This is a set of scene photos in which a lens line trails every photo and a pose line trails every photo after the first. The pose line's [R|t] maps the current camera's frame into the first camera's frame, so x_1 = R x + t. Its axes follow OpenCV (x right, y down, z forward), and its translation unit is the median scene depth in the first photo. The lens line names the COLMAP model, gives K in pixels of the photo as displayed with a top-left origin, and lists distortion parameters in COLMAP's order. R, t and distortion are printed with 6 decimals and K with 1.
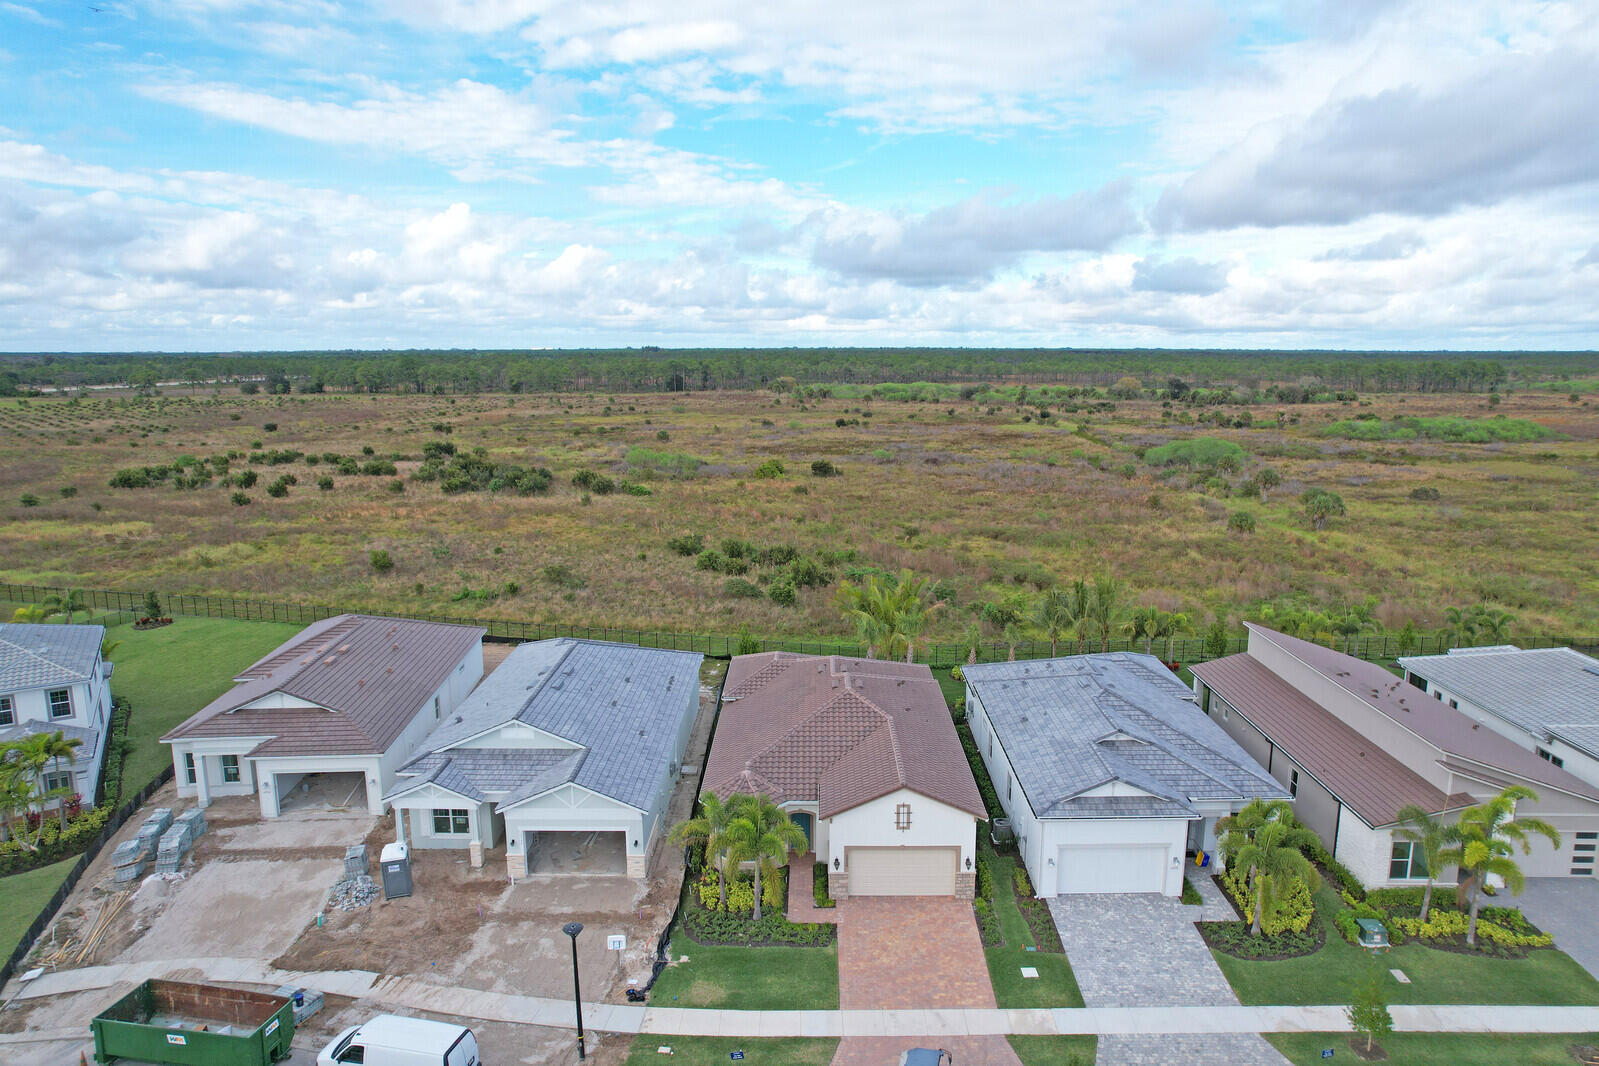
lens RADIAL K [[1018.9, 0, 813.7], [0, 1018.9, 535.9], [0, 0, 1]] dist [-0.078751, 0.077086]
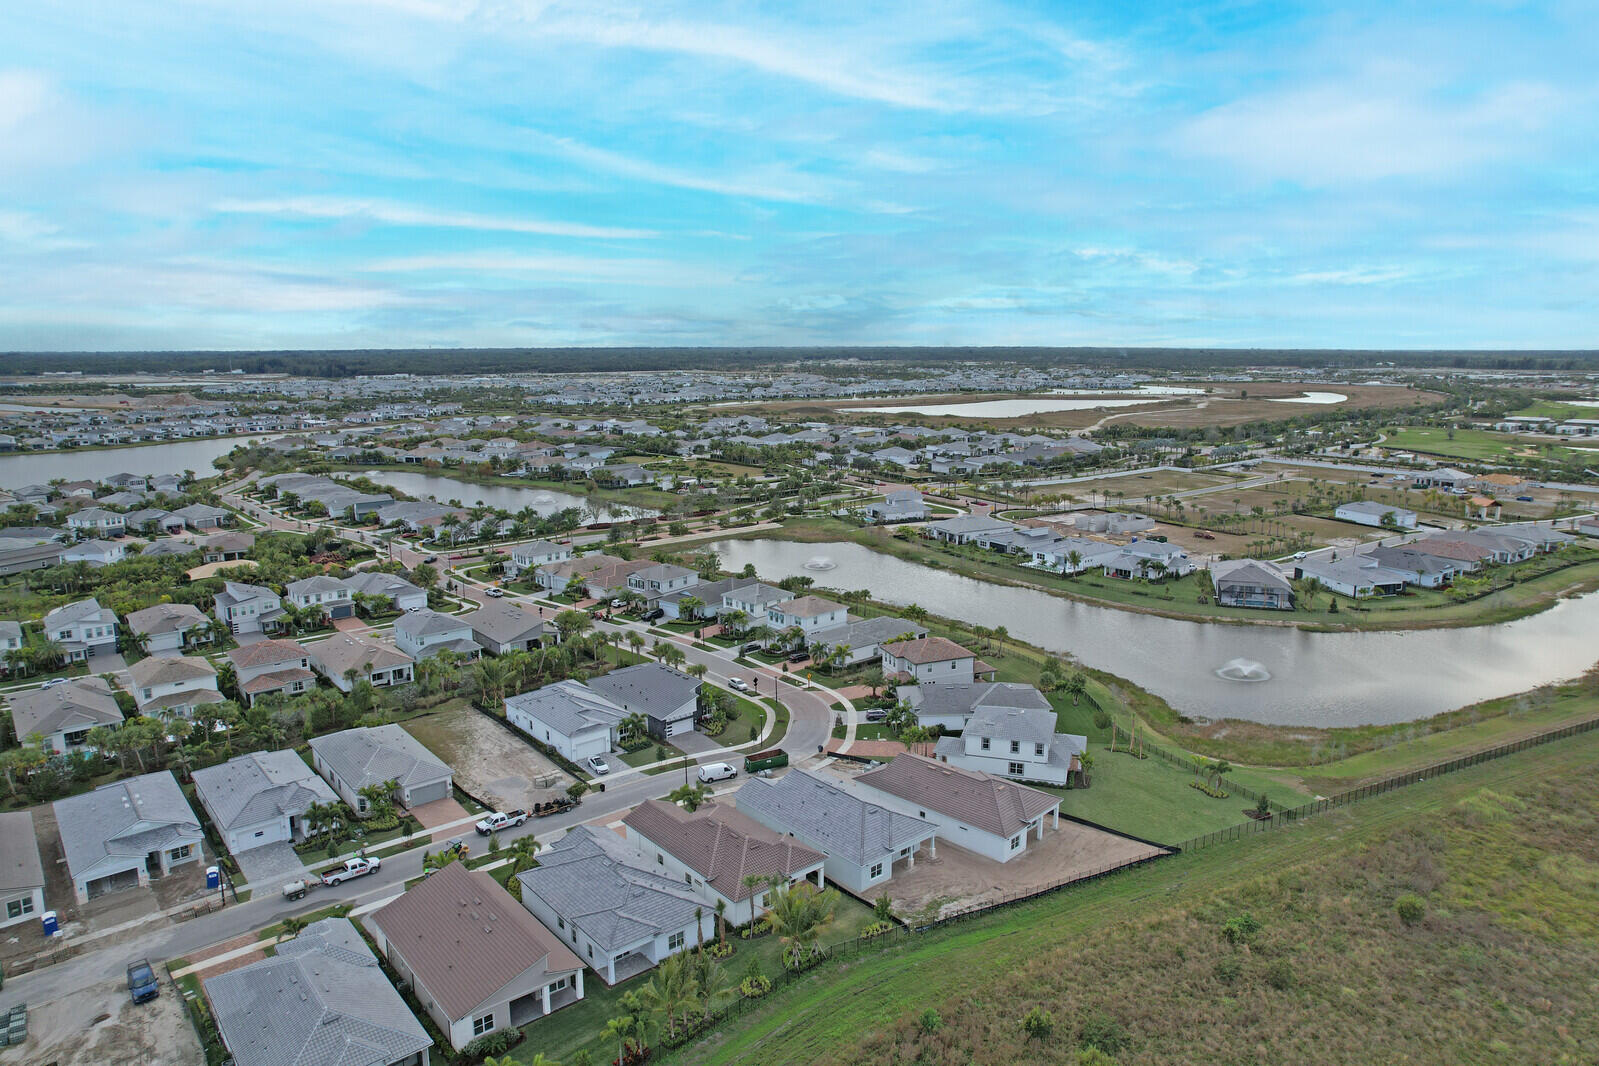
lens RADIAL K [[1018.9, 0, 813.7], [0, 1018.9, 535.9], [0, 0, 1]] dist [-0.078751, 0.077086]
pose [[-0.760162, 0.123808, -0.637829, 1.349549], [-0.114448, 0.940813, 0.319019, -1.308405], [0.639574, 0.315505, -0.701000, 2.848875]]
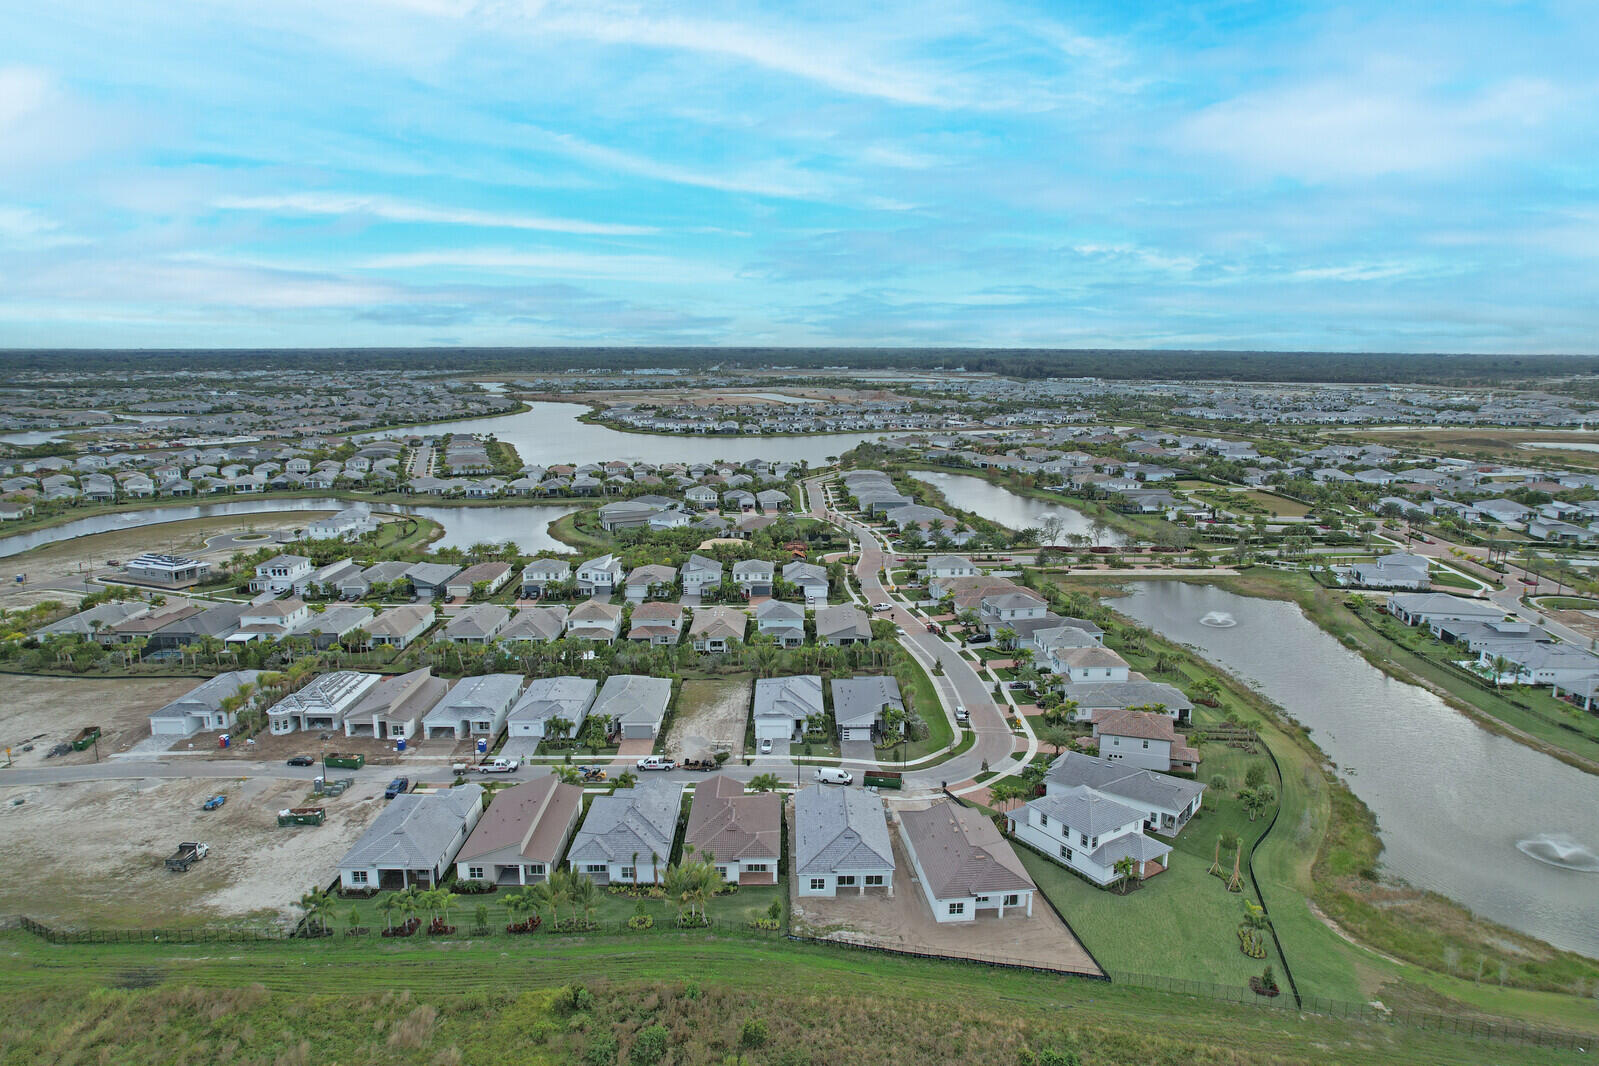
lens RADIAL K [[1018.3, 0, 814.5], [0, 1018.3, 535.5], [0, 0, 1]] dist [-0.056711, 0.035414]
pose [[-0.999803, 0.001650, -0.019777, -0.157706], [-0.005586, 0.932838, 0.360252, -1.693256], [0.019043, 0.360292, -0.932645, 3.751012]]
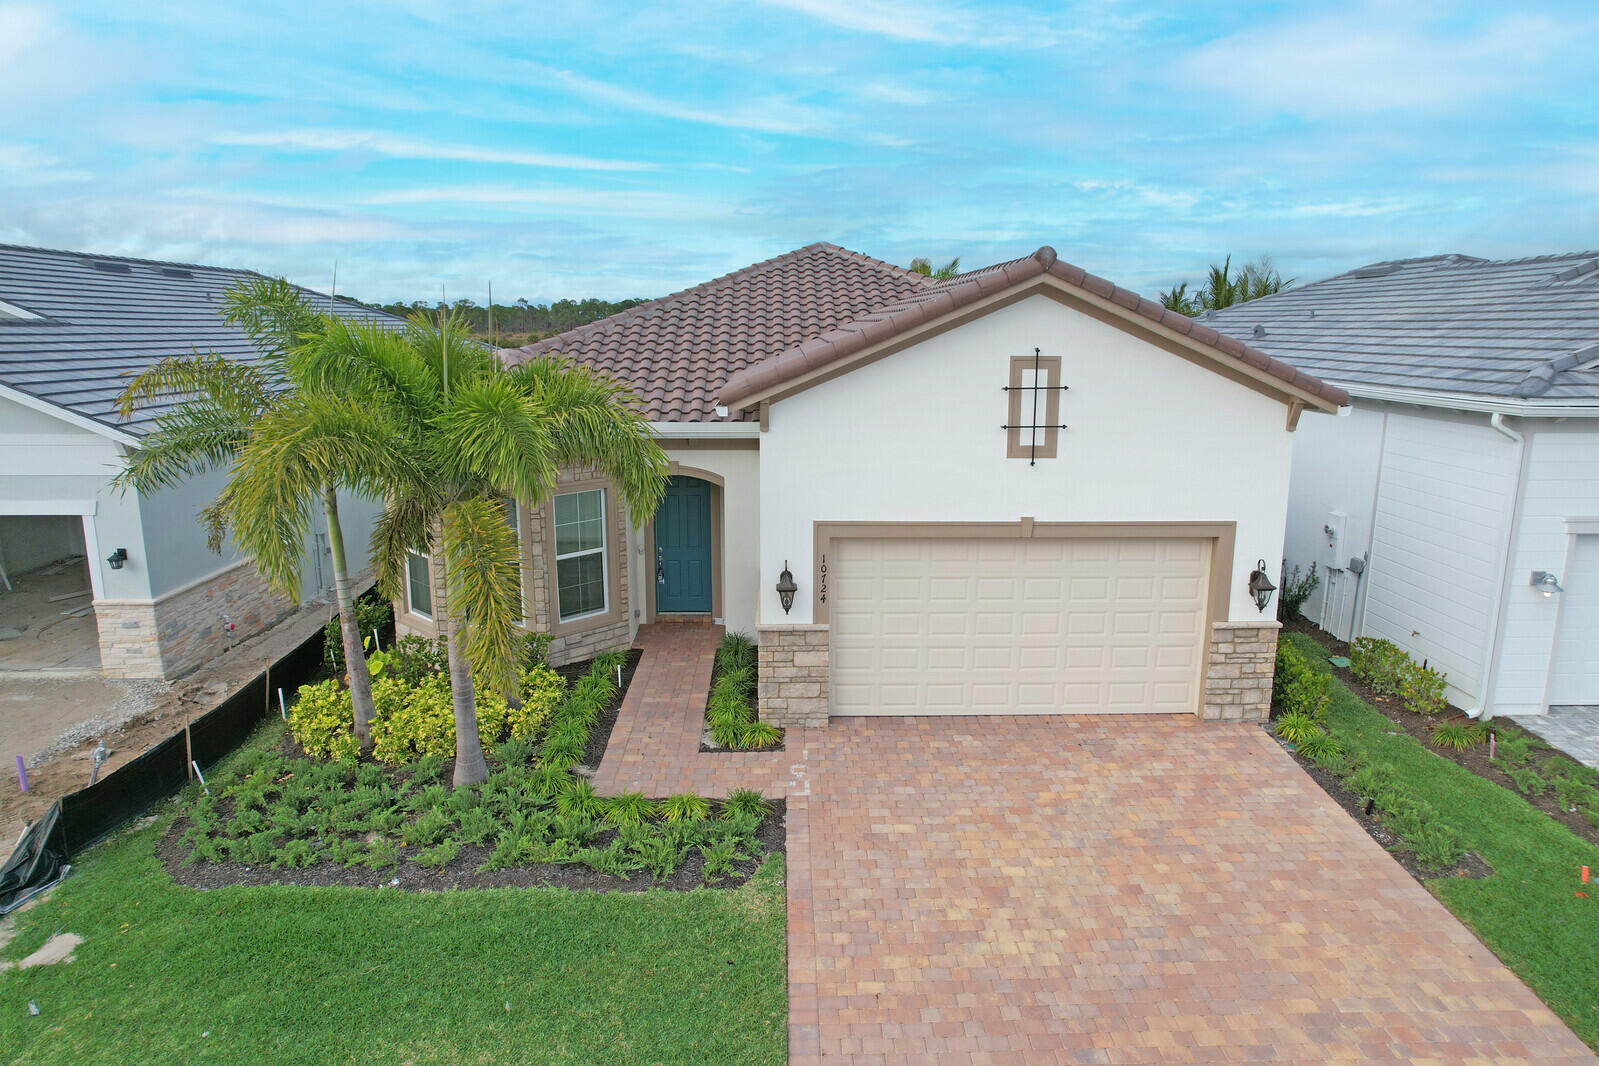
lens RADIAL K [[1018.9, 0, 813.7], [0, 1018.9, 535.9], [0, 0, 1]] dist [-0.078751, 0.077086]
pose [[0.999409, -0.000378, 0.034371, 0.019827], [-0.000379, 0.999757, 0.022019, 0.290355], [-0.034371, -0.022019, 0.999167, 0.694729]]
